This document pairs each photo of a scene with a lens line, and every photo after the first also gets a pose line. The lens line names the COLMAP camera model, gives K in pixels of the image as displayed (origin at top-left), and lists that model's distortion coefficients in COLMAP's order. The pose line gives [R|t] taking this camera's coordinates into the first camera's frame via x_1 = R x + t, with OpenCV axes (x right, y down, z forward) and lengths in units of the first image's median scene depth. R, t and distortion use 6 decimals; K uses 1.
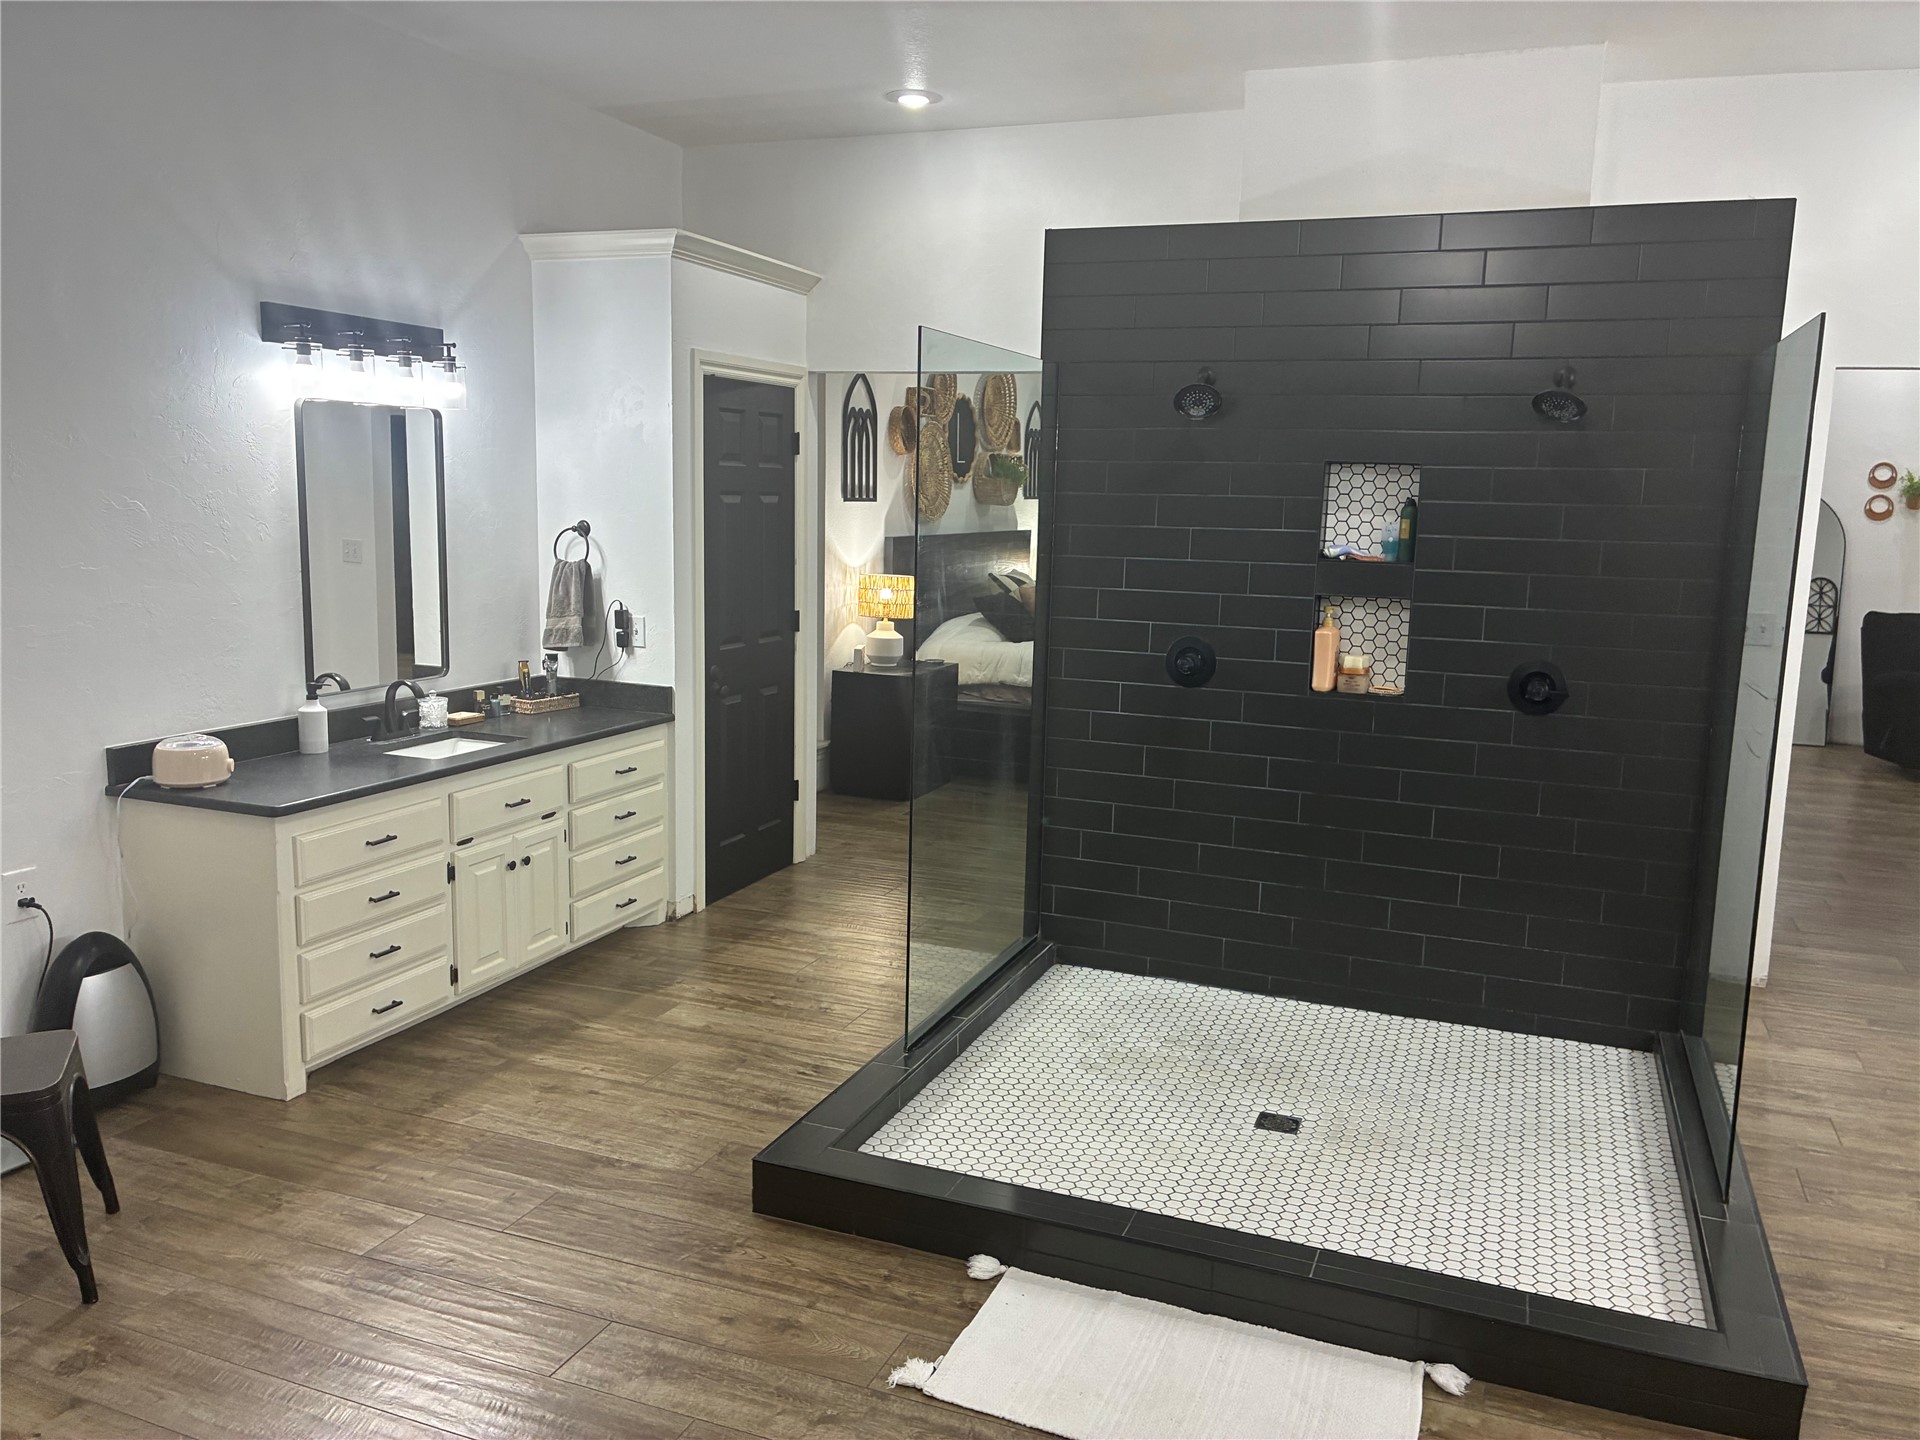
lens RADIAL K [[1459.7, 0, 957.2], [0, 1459.7, 716.4], [0, 0, 1]] dist [0.053088, -0.070827]
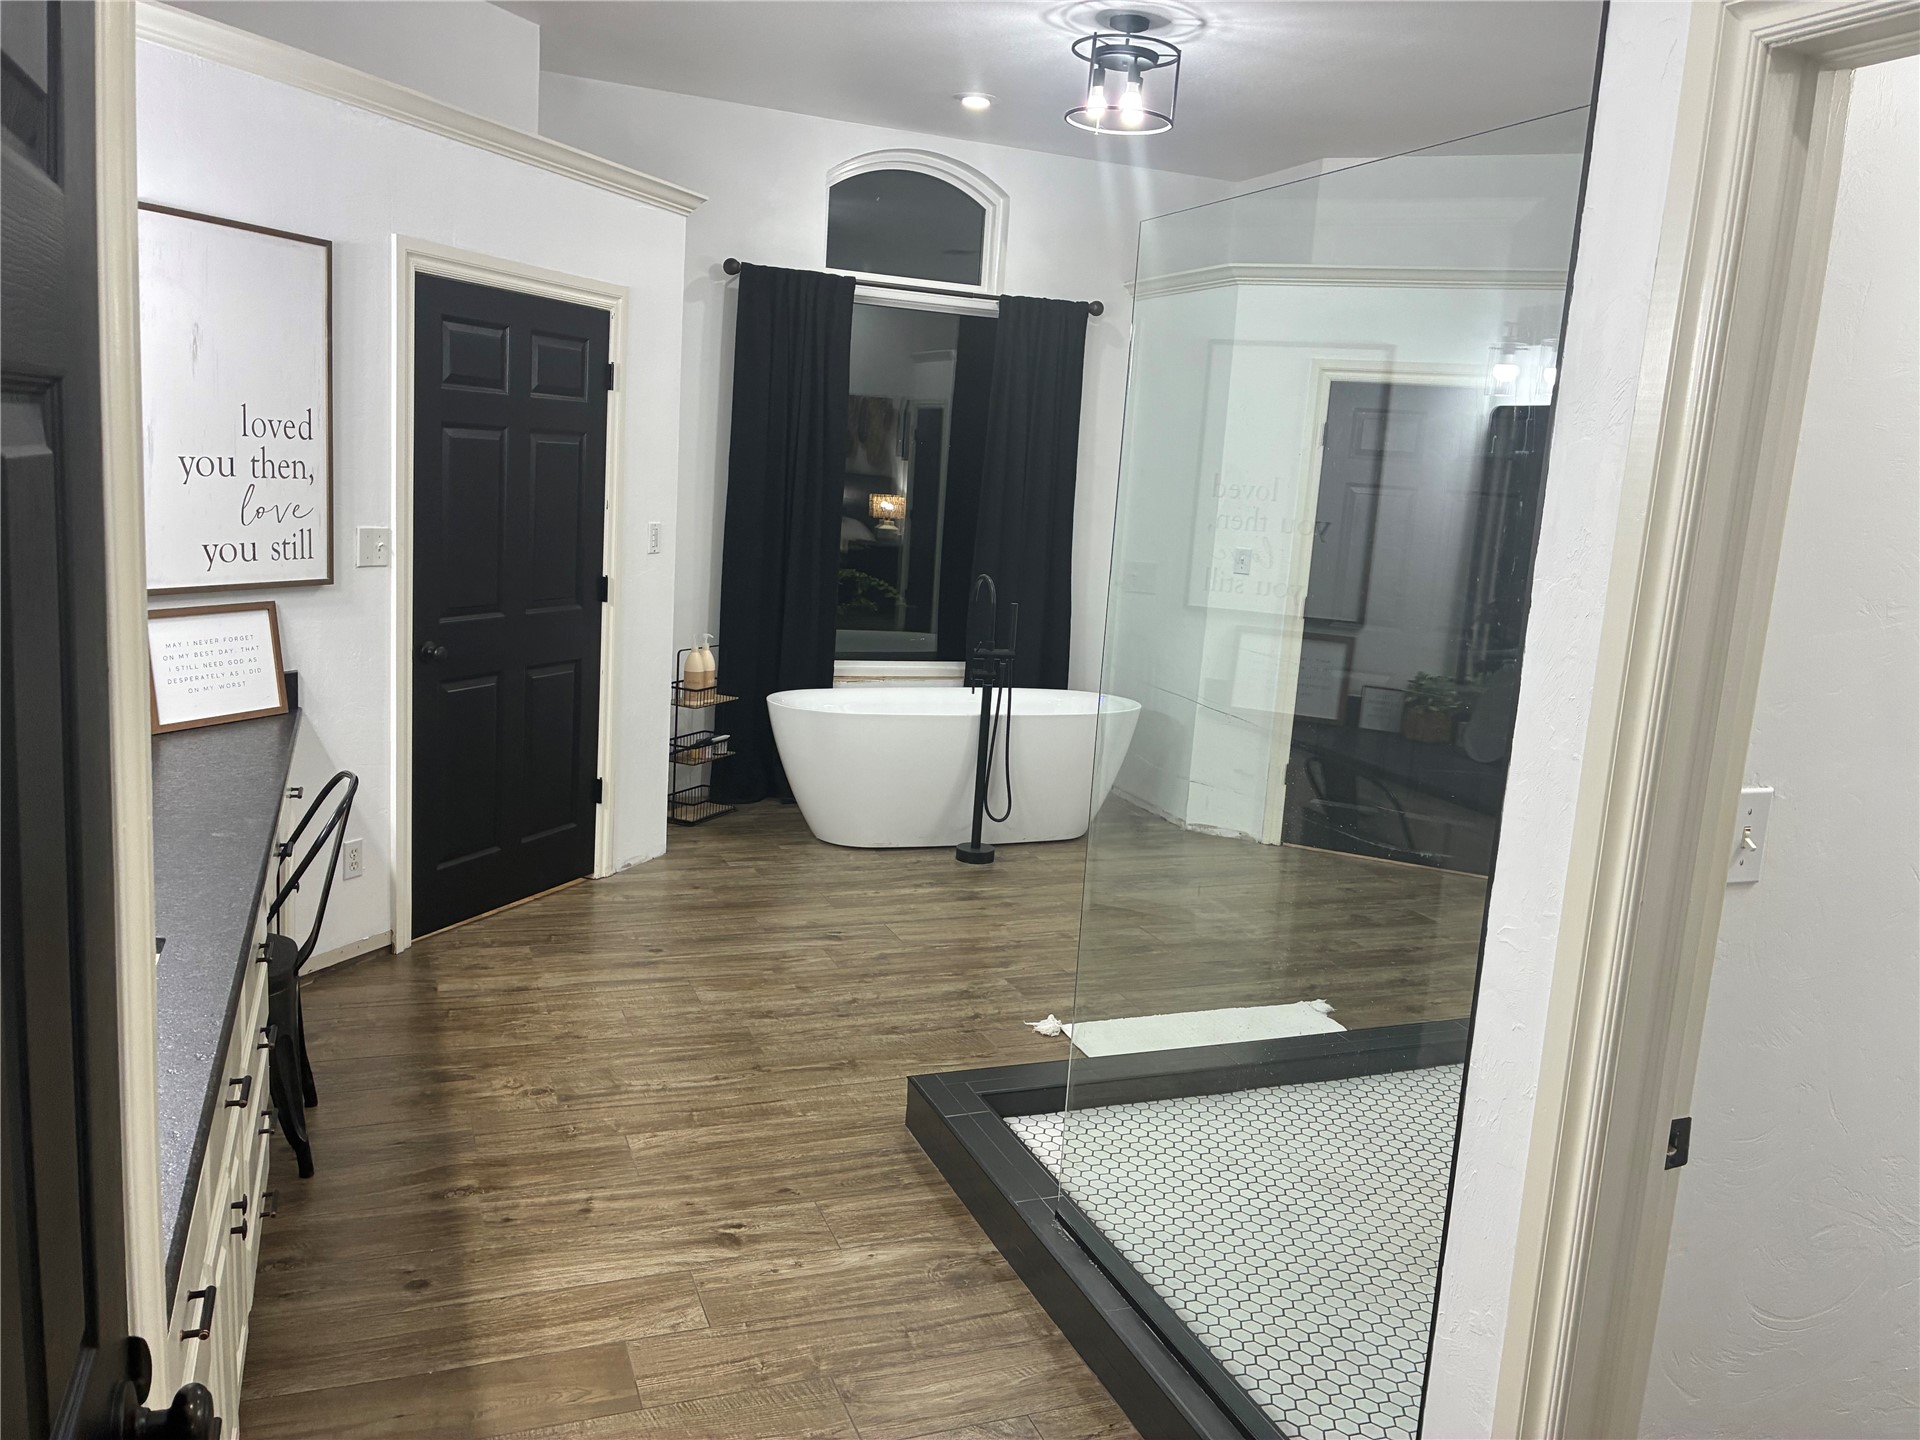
lens RADIAL K [[1459.7, 0, 970.2], [0, 1459.7, 717.2], [0, 0, 1]] dist [0.053088, -0.070827]
pose [[-0.717666, 0.049079, -0.694656, 0.838024], [-0.187190, 0.947205, 0.260313, -0.127105], [0.670757, 0.316850, -0.670590, 1.057642]]
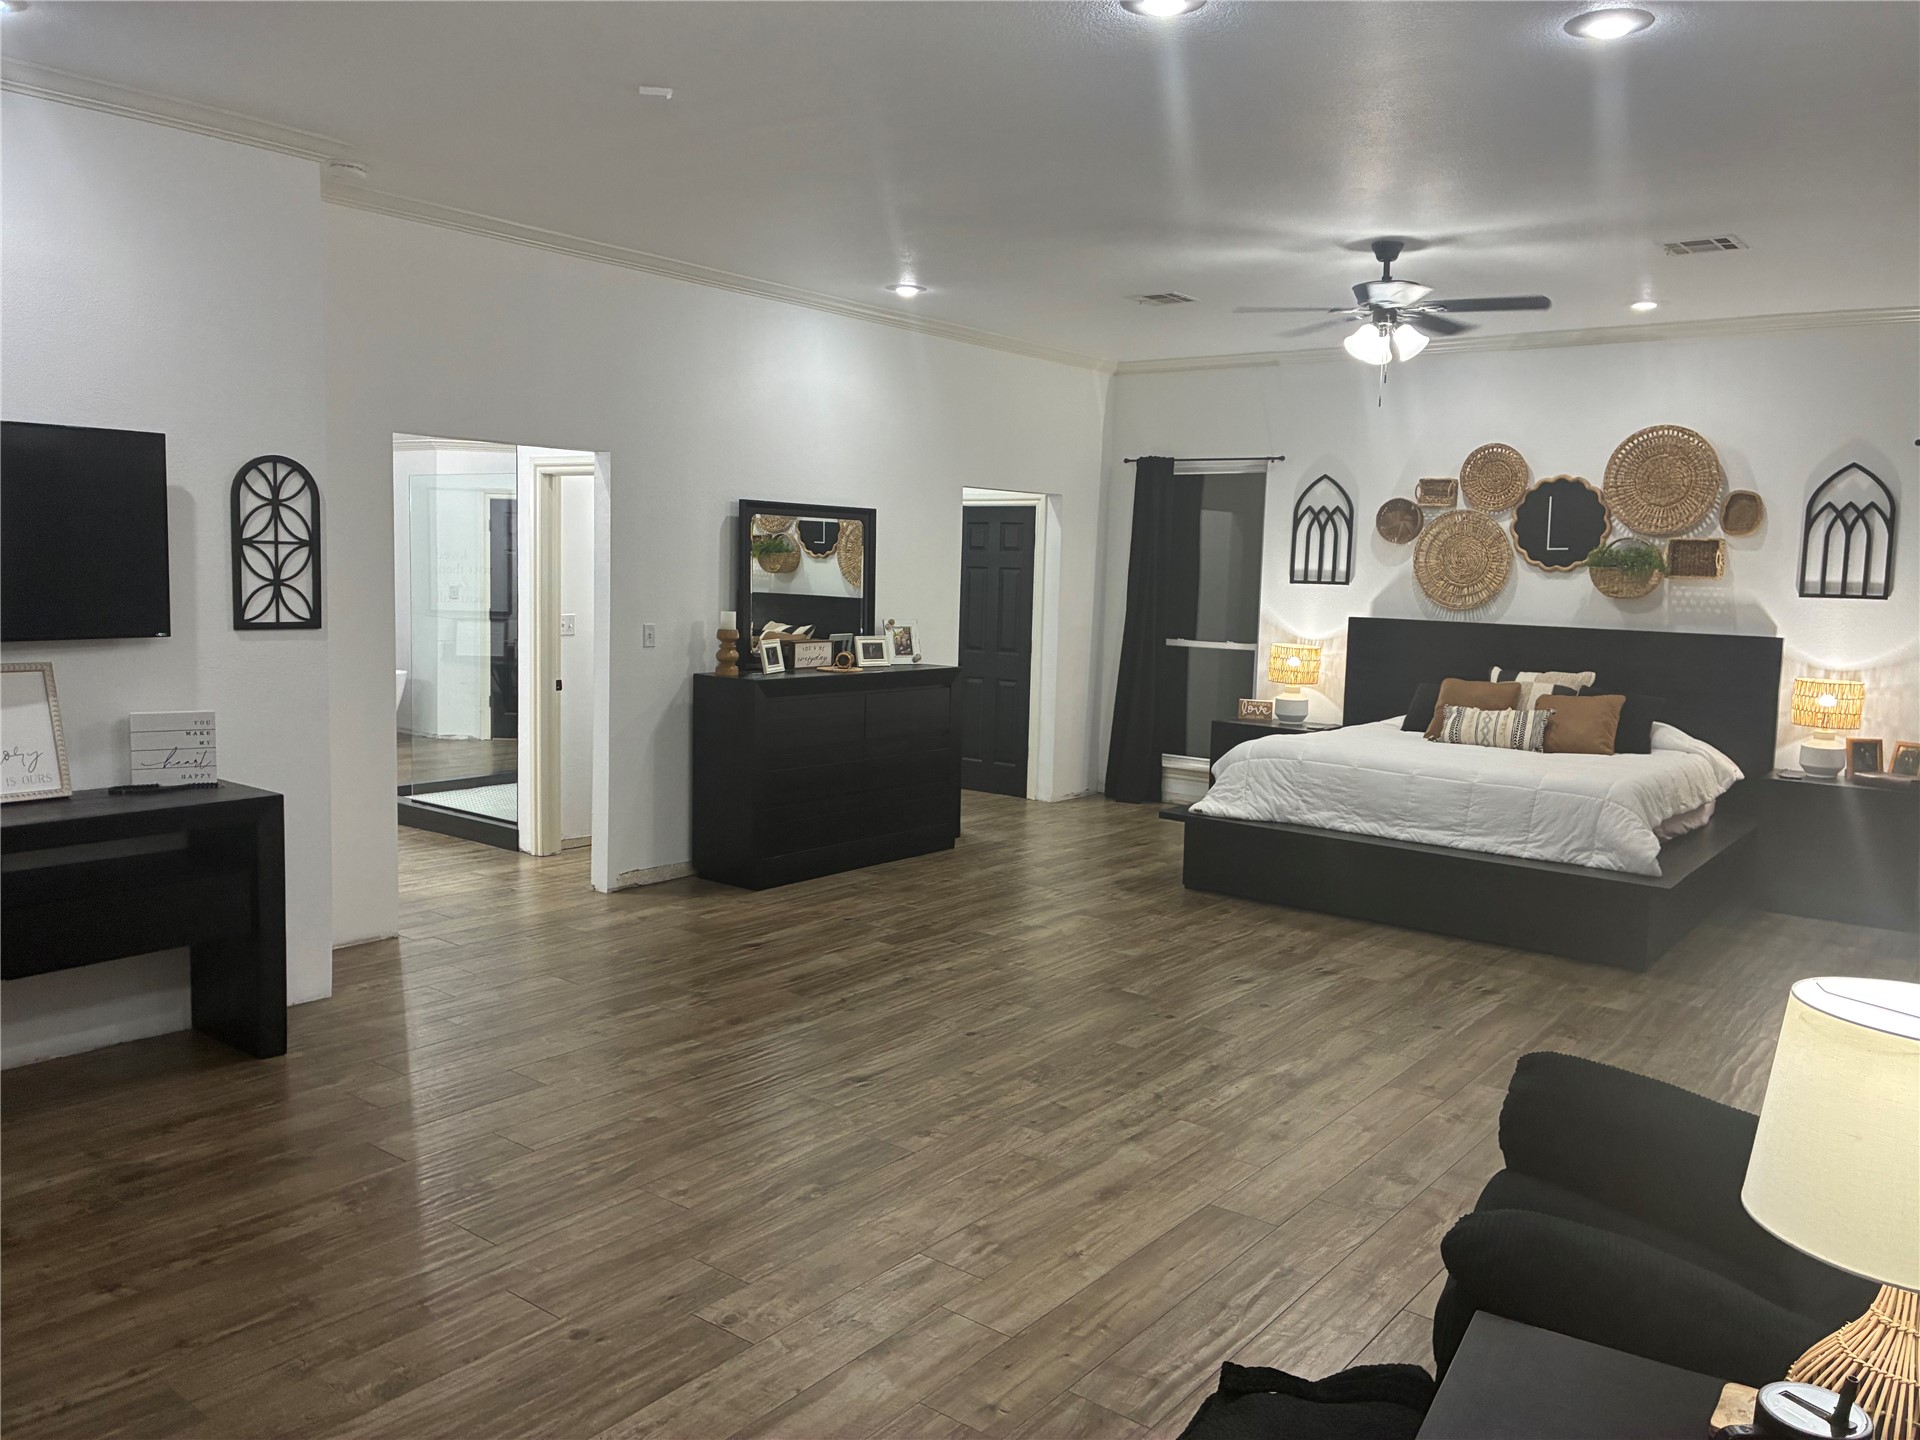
lens RADIAL K [[1459.7, 0, 970.4], [0, 1459.7, 707.9], [0, 0, 1]] dist [0.053088, -0.070827]
pose [[-0.276660, 0.074132, -0.958104, 2.009949], [-0.179978, 0.975381, 0.127439, -0.253574], [0.943963, 0.207695, -0.256507, 1.880305]]
